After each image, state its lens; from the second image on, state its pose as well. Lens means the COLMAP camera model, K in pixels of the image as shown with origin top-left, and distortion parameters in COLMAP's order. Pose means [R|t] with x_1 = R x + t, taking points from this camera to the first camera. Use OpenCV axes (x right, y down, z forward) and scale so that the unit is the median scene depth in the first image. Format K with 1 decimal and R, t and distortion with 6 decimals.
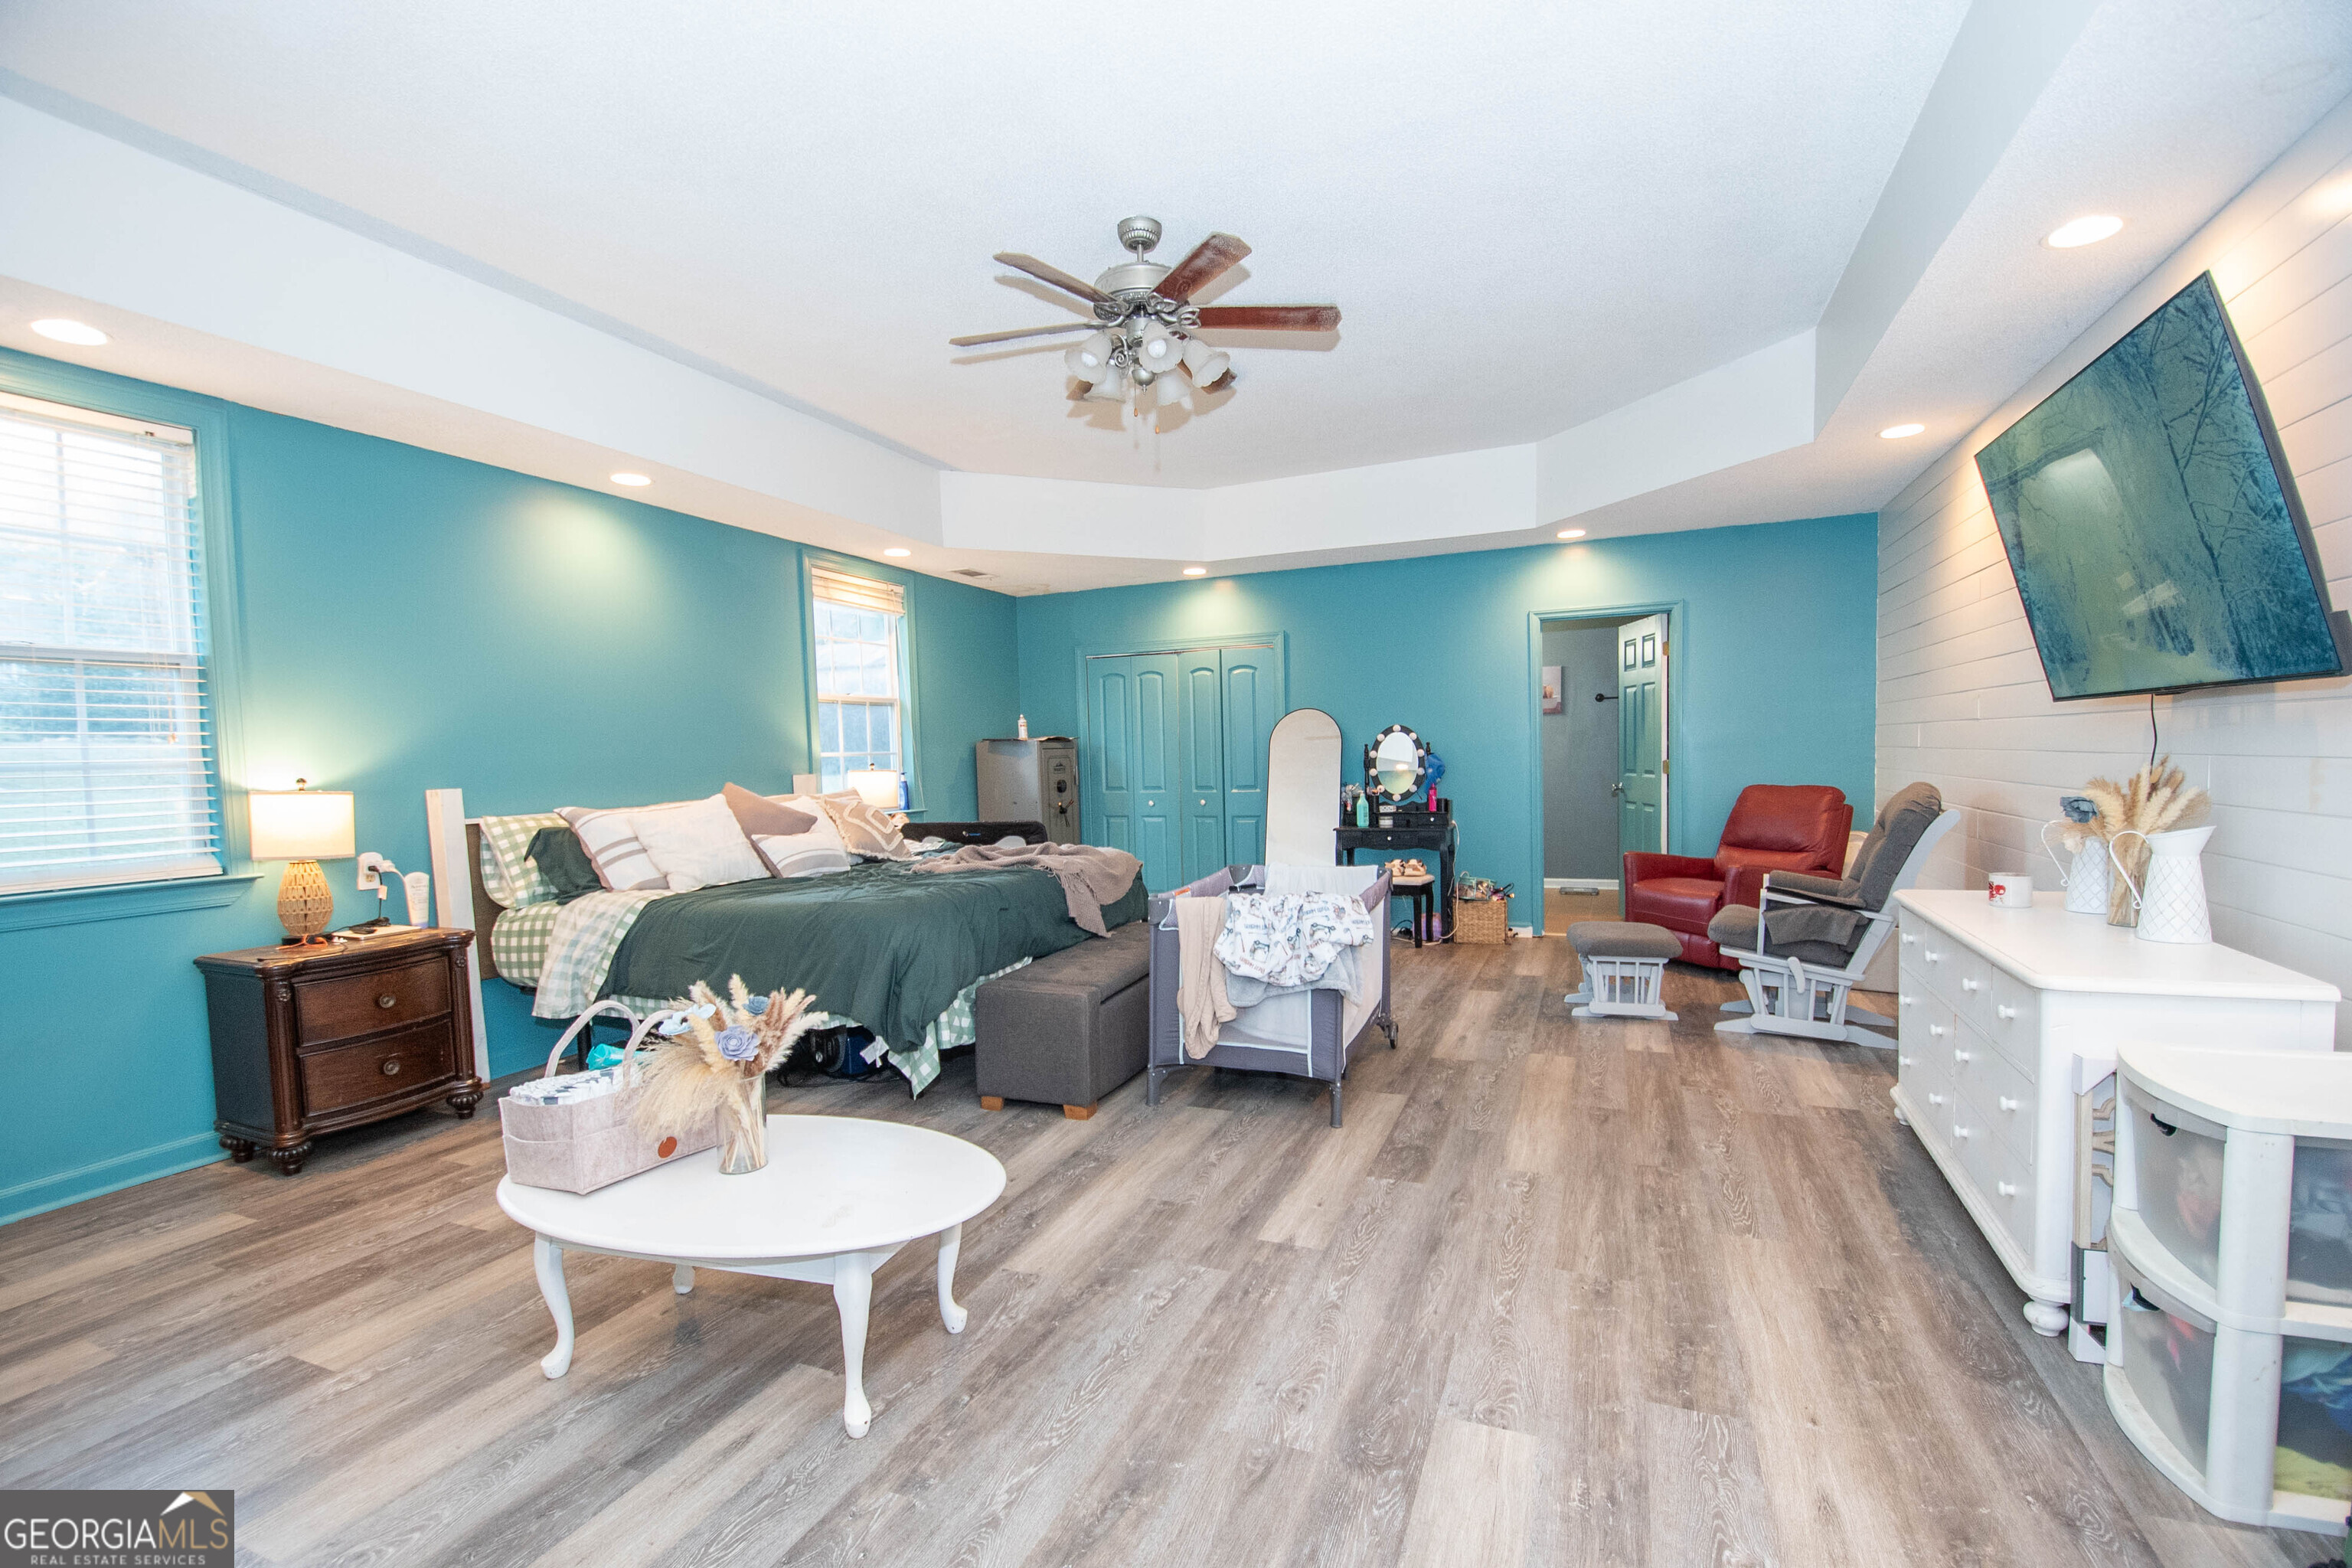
lens RADIAL K [[1025.0, 0, 1180.4], [0, 1025.0, 810.9], [0, 0, 1]] dist [0.020126, -0.027414]
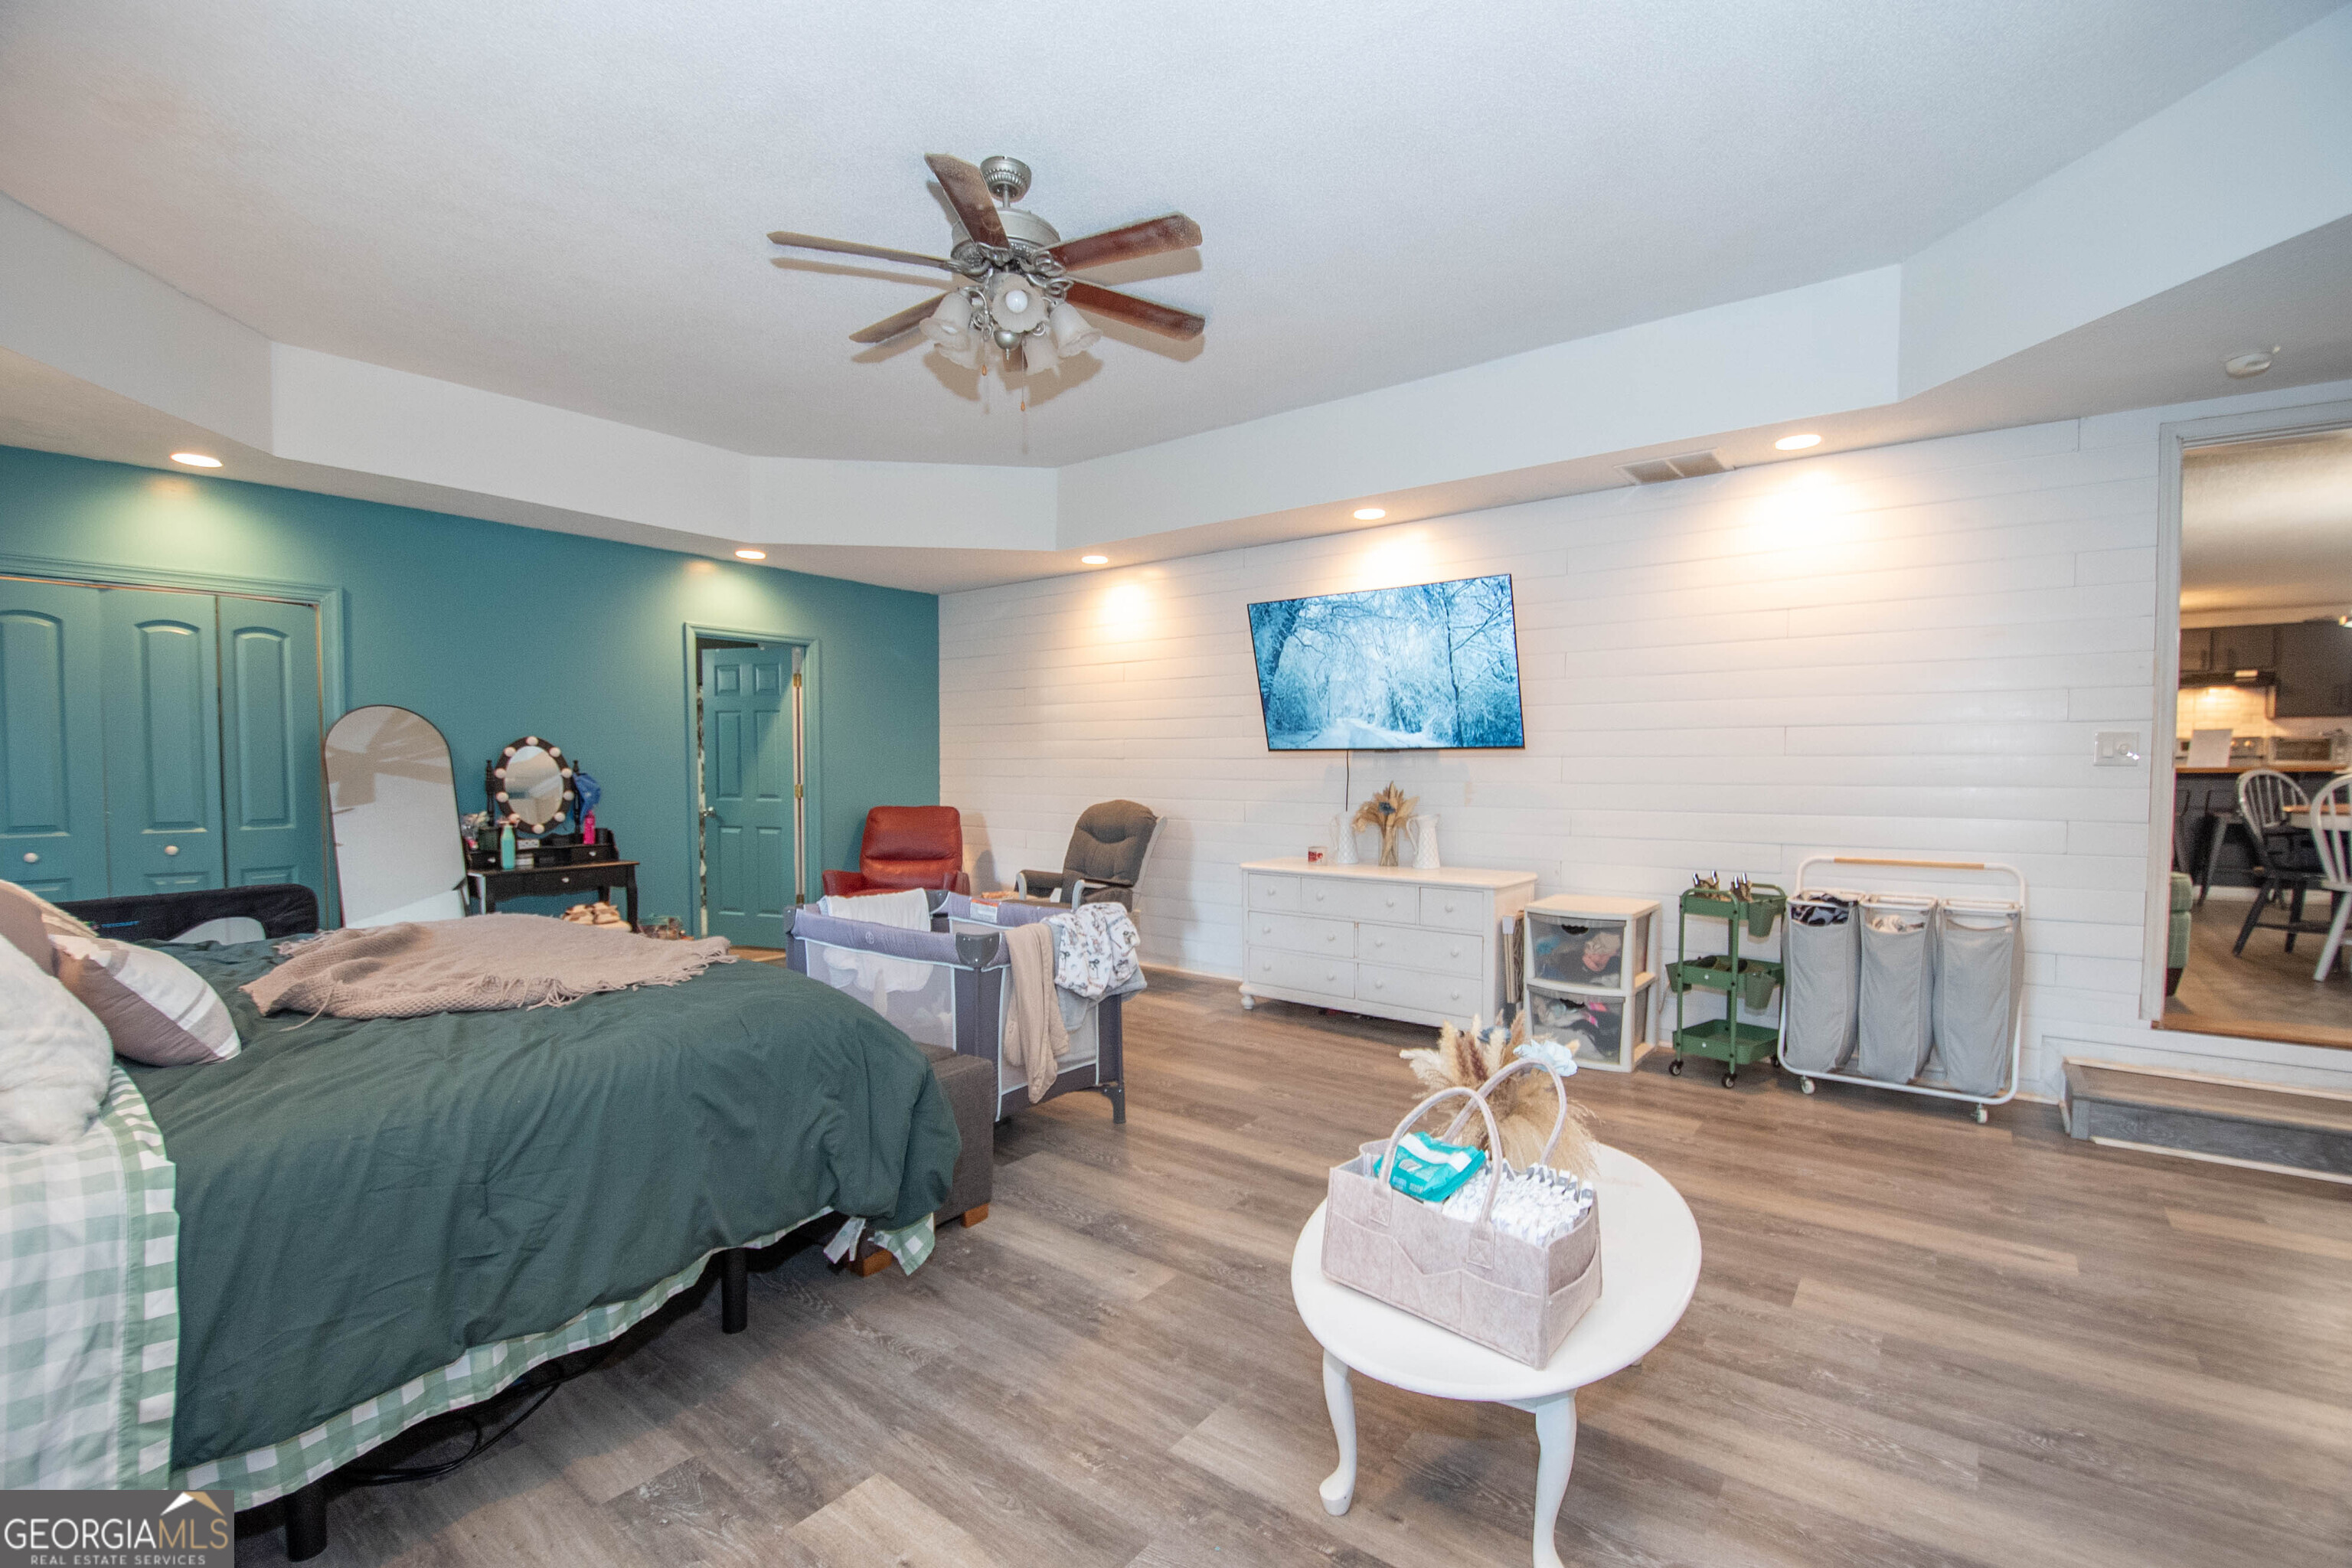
lens RADIAL K [[1025.0, 0, 1180.4], [0, 1025.0, 810.9], [0, 0, 1]] dist [0.020126, -0.027414]
pose [[0.263319, -0.016609, 0.964566, -0.838509], [0.045315, 0.998961, 0.004830, -0.016817], [-0.963644, 0.042437, 0.263798, 0.632826]]
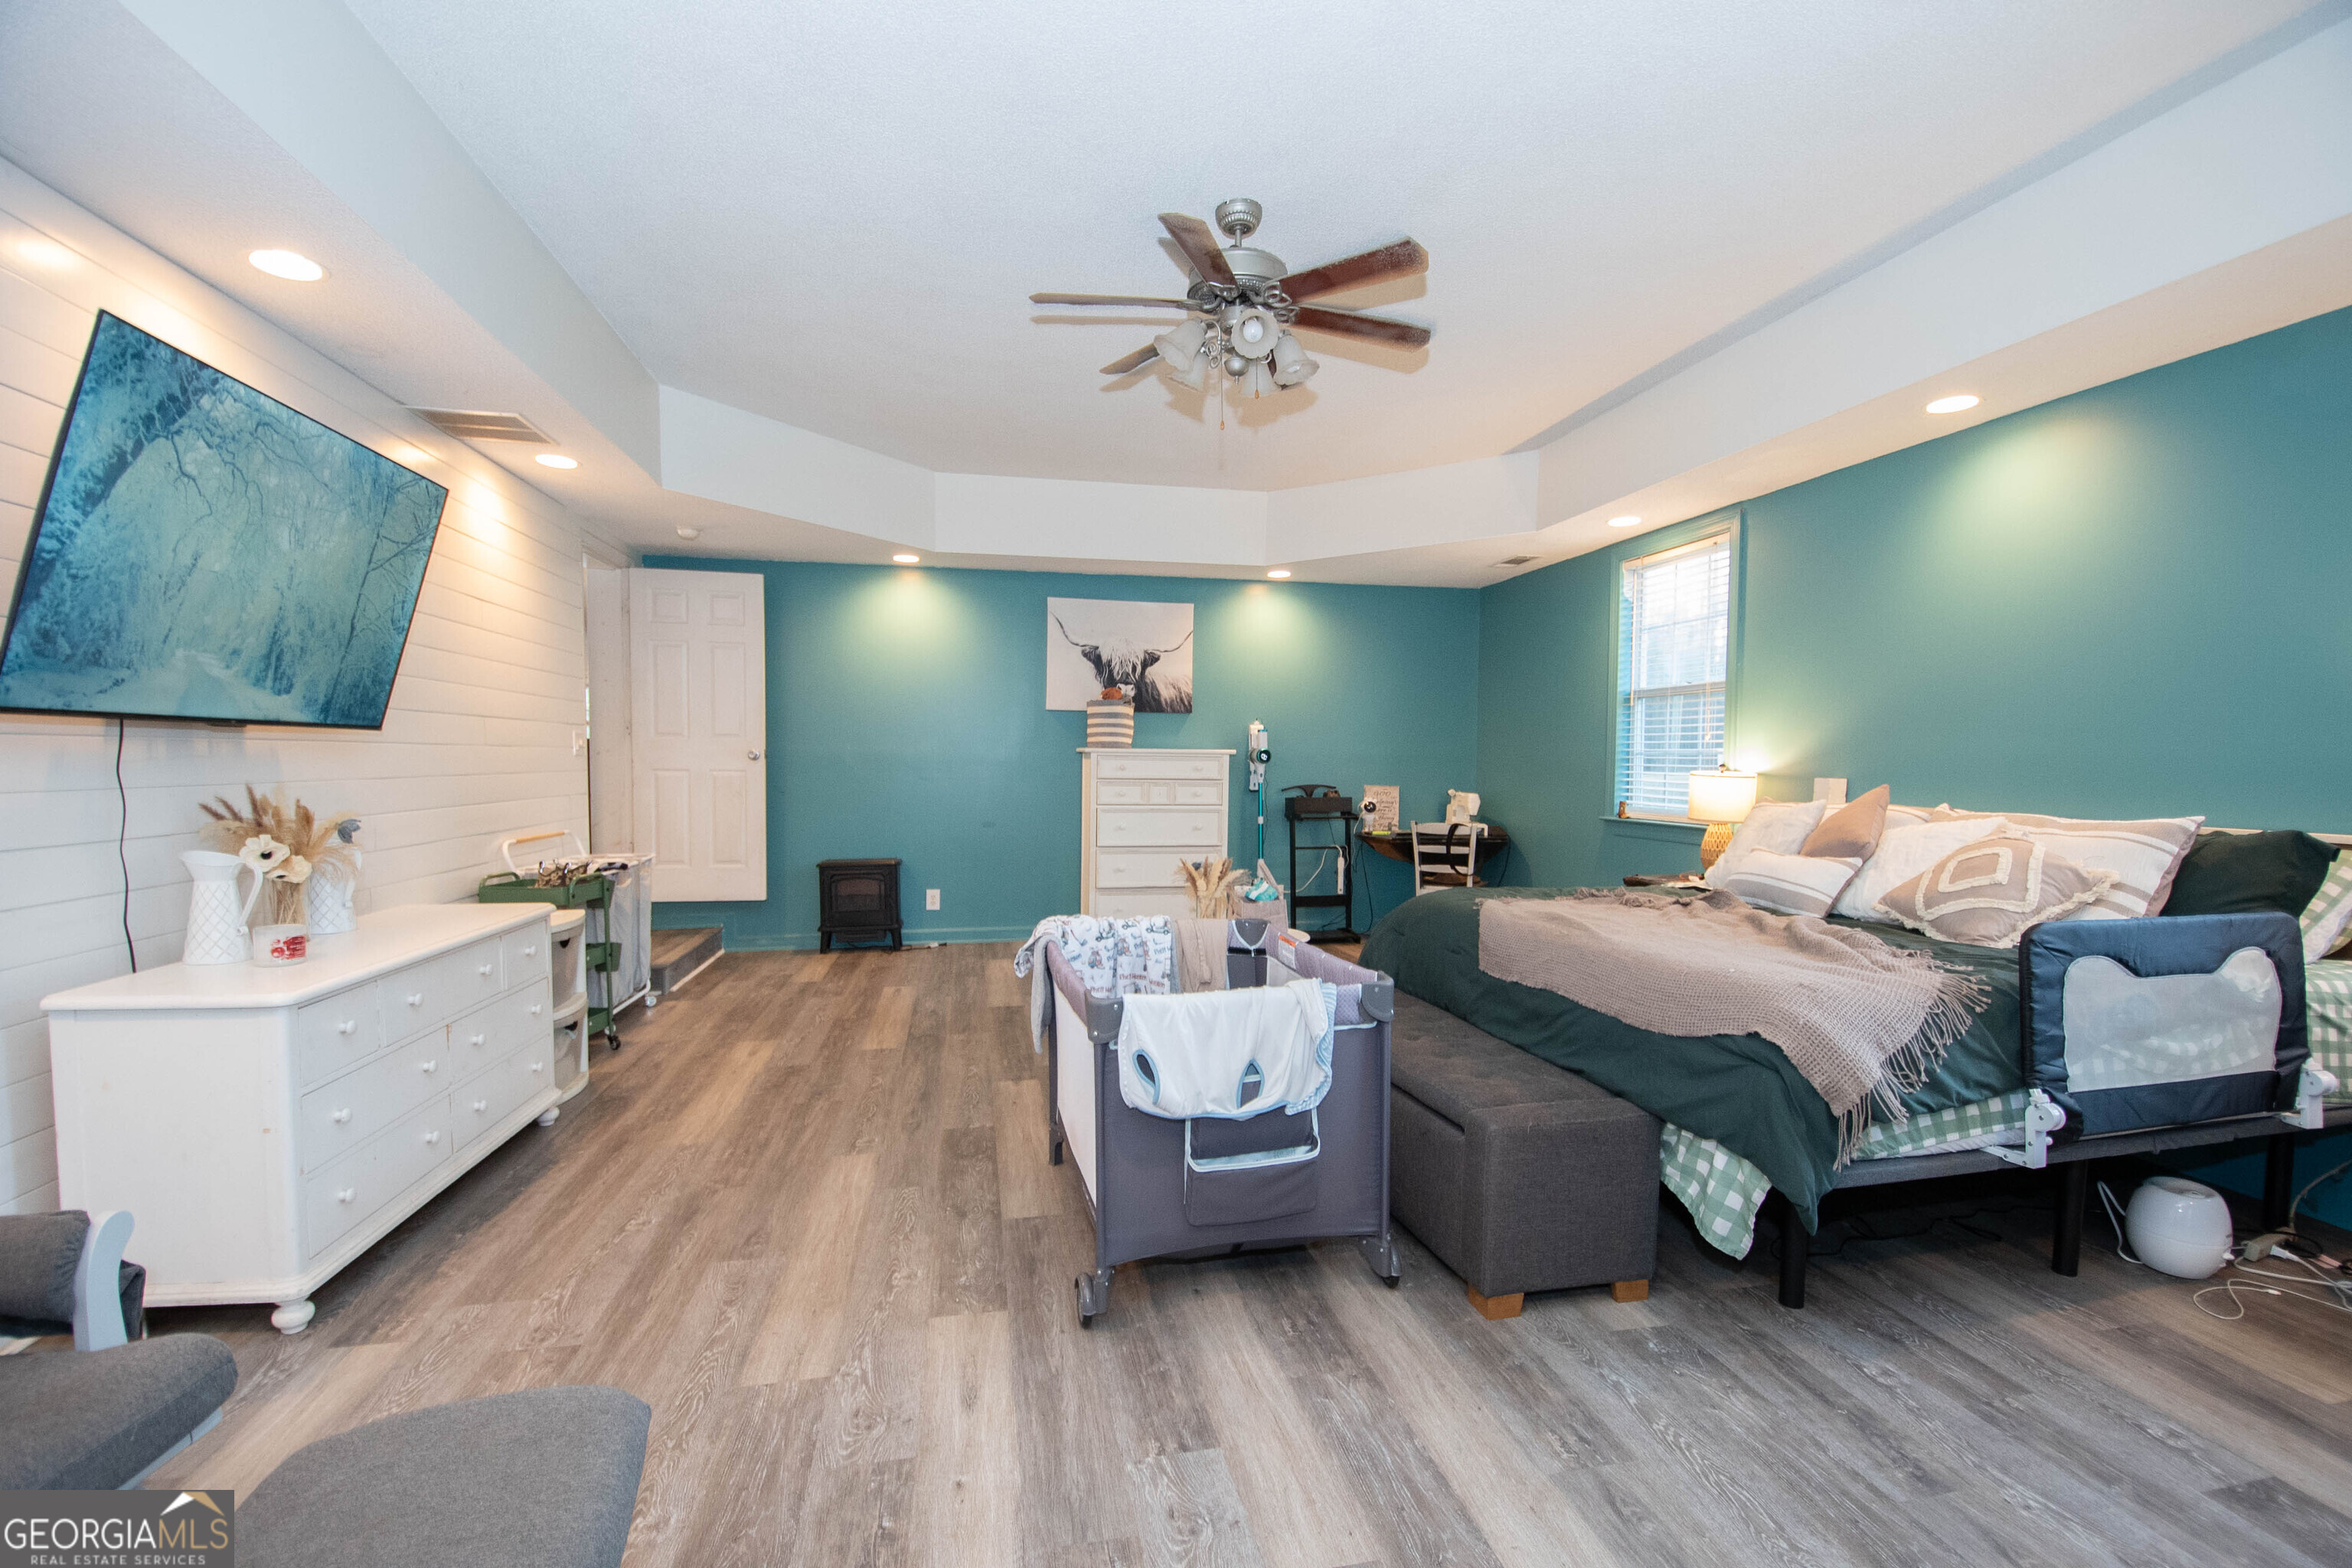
lens RADIAL K [[1025.0, 0, 1180.4], [0, 1025.0, 810.9], [0, 0, 1]] dist [0.020126, -0.027414]
pose [[-0.827327, 0.050346, -0.559460, 0.555341], [-0.013675, 0.993875, 0.109663, -0.114102], [0.561554, 0.098378, -0.821571, 1.769326]]
